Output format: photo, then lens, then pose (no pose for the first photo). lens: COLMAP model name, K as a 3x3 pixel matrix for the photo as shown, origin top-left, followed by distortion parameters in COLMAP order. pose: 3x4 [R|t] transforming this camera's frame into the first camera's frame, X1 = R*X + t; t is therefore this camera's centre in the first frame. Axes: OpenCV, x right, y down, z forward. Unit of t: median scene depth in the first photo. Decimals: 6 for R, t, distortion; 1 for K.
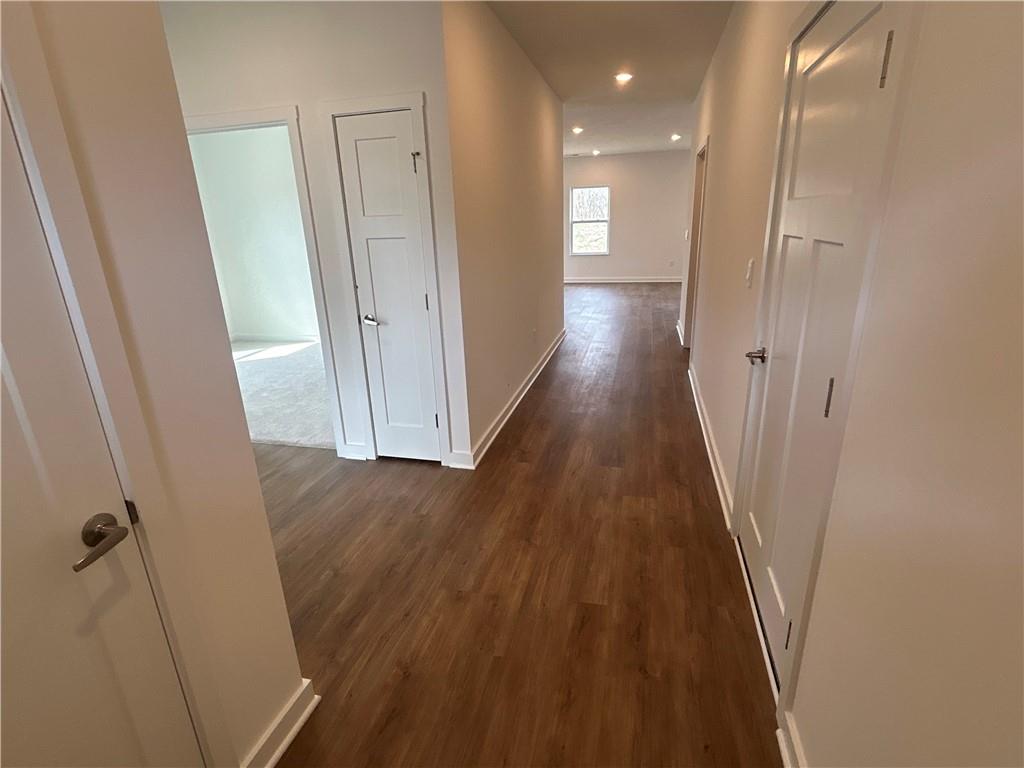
lens RADIAL K [[514.2, 0, 512.0], [0, 514.2, 384.0], [0, 0, 1]] dist [0.000189, 0.000042]
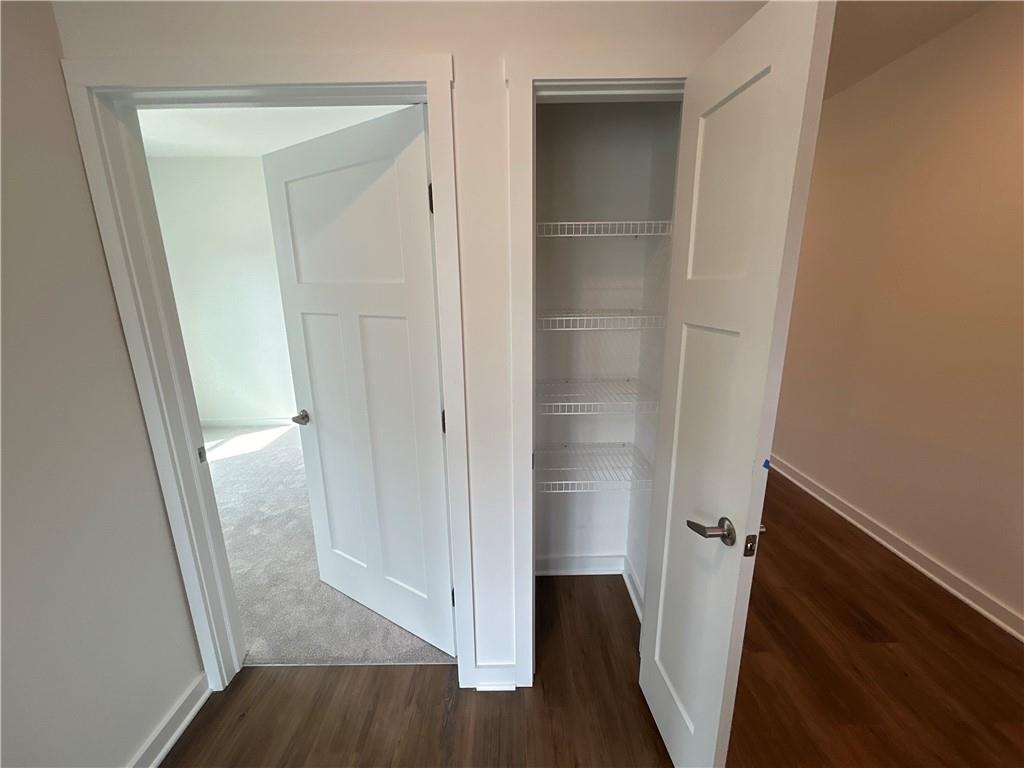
lens RADIAL K [[411.2, 0, 512.0], [0, 411.2, 384.0], [0, 0, 1]] dist [0.000033, -0.000156]
pose [[0.968407, -0.038322, 0.246412, -2.886922], [0.056272, 0.996217, -0.066218, -1.236045], [-0.242942, 0.077992, 0.966900, 3.883914]]
